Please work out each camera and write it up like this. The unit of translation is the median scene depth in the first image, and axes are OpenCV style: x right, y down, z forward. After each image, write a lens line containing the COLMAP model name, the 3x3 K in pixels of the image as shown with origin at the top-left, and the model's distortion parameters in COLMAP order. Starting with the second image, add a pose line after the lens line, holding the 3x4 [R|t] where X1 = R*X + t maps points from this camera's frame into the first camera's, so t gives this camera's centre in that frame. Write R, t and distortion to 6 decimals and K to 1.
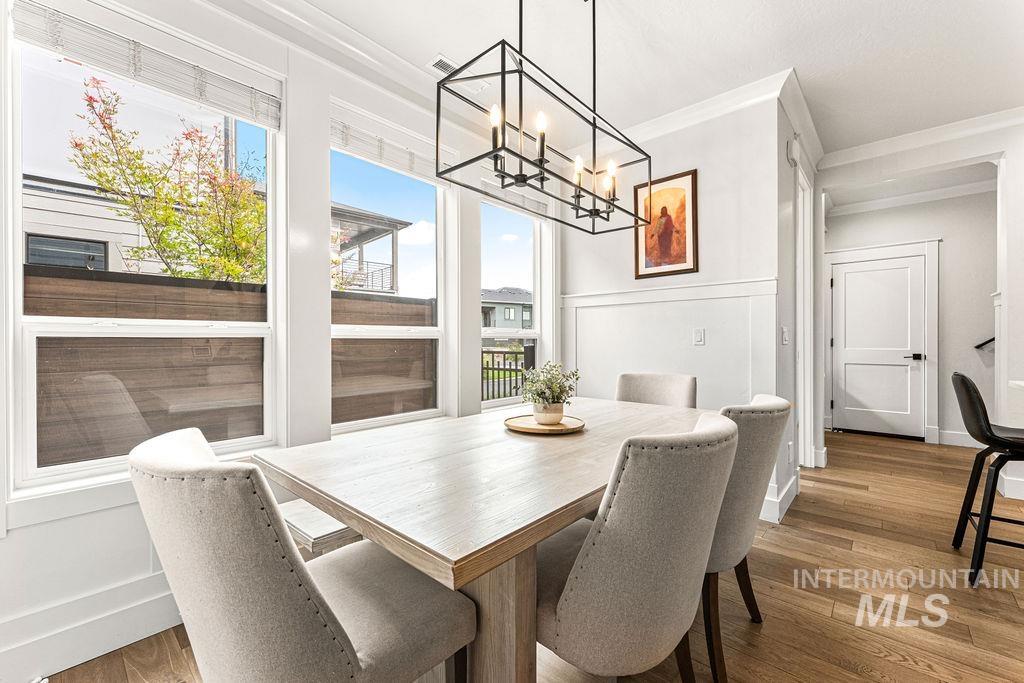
lens RADIAL K [[418.5, 0, 510.6], [0, 418.5, 340.5], [0, 0, 1]] dist [0.002051, 0.000181]
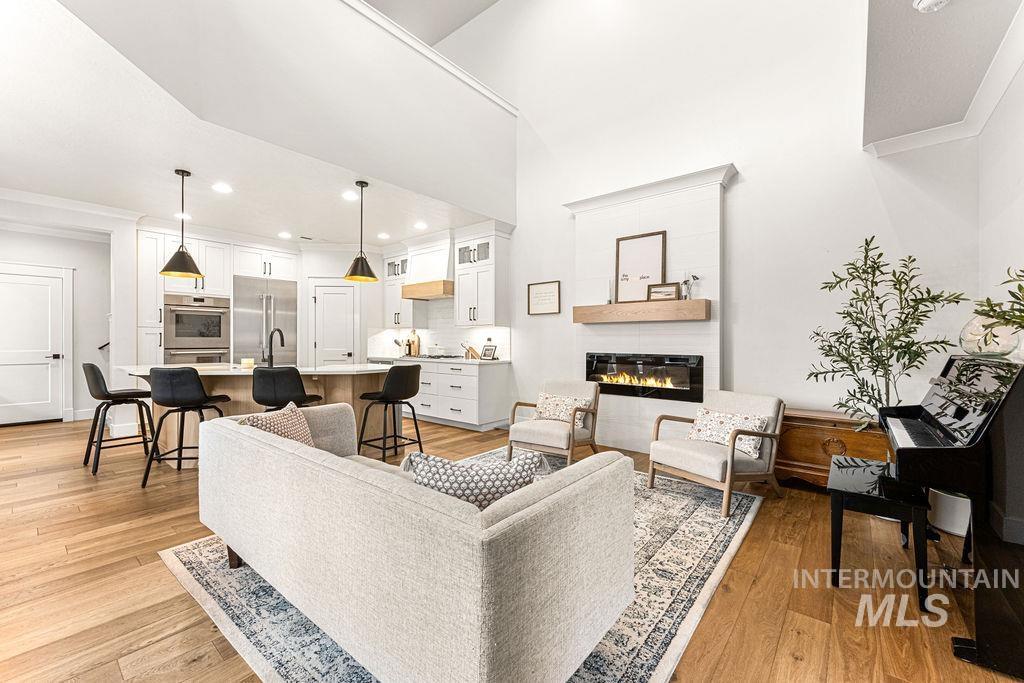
lens RADIAL K [[416.2, 0, 506.0], [0, 416.2, 342.7], [0, 0, 1]] dist [-0.001520, -0.000165]
pose [[-0.034682, -0.001765, 0.999397, -0.499599], [-0.000948, 0.999998, 0.001733, -0.009227], [-0.999398, -0.000888, -0.034683, -0.474520]]
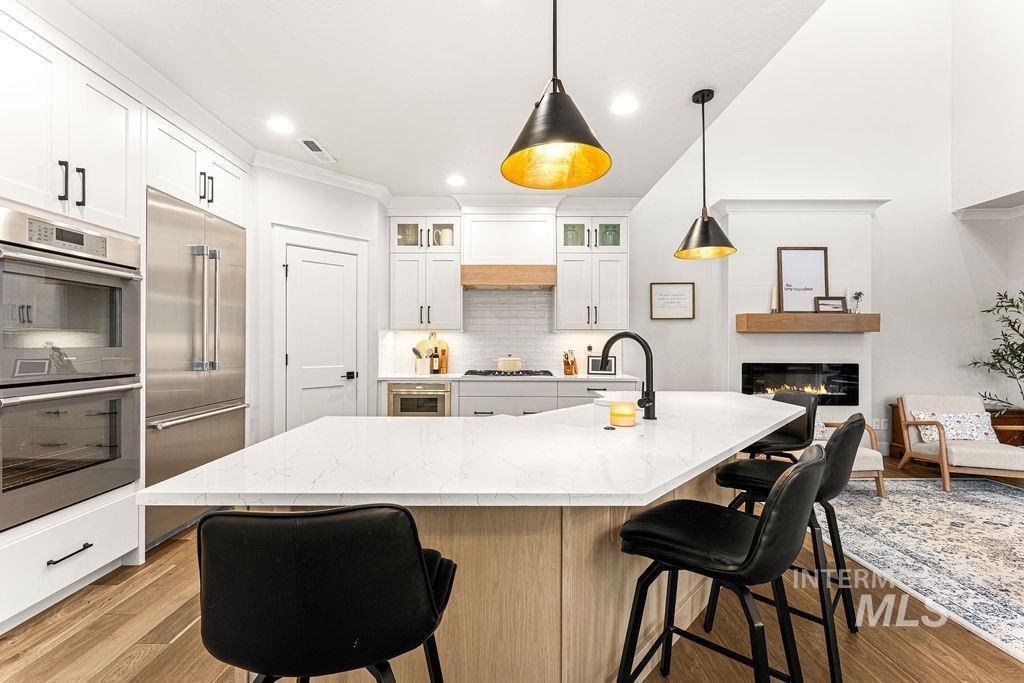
lens RADIAL K [[416.2, 0, 506.0], [0, 416.2, 342.7], [0, 0, 1]] dist [-0.001520, -0.000165]
pose [[-0.665782, 0.001631, 0.746144, 0.476297], [-0.000757, 0.999996, -0.002861, -0.034587], [-0.746146, -0.002470, -0.665778, 0.727090]]
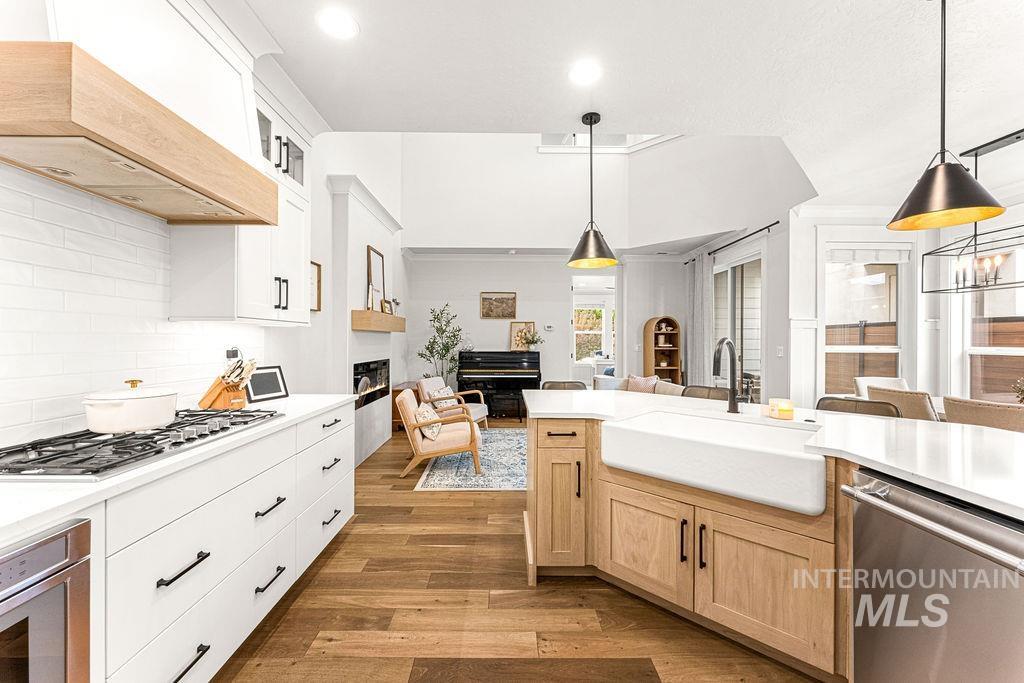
lens RADIAL K [[416.2, 0, 506.0], [0, 416.2, 342.7], [0, 0, 1]] dist [-0.001520, -0.000165]
pose [[-0.737151, 0.002522, -0.675724, 1.517615], [-0.004324, 0.999955, 0.008450, -0.049110], [0.675714, 0.009151, -0.737107, 0.442126]]
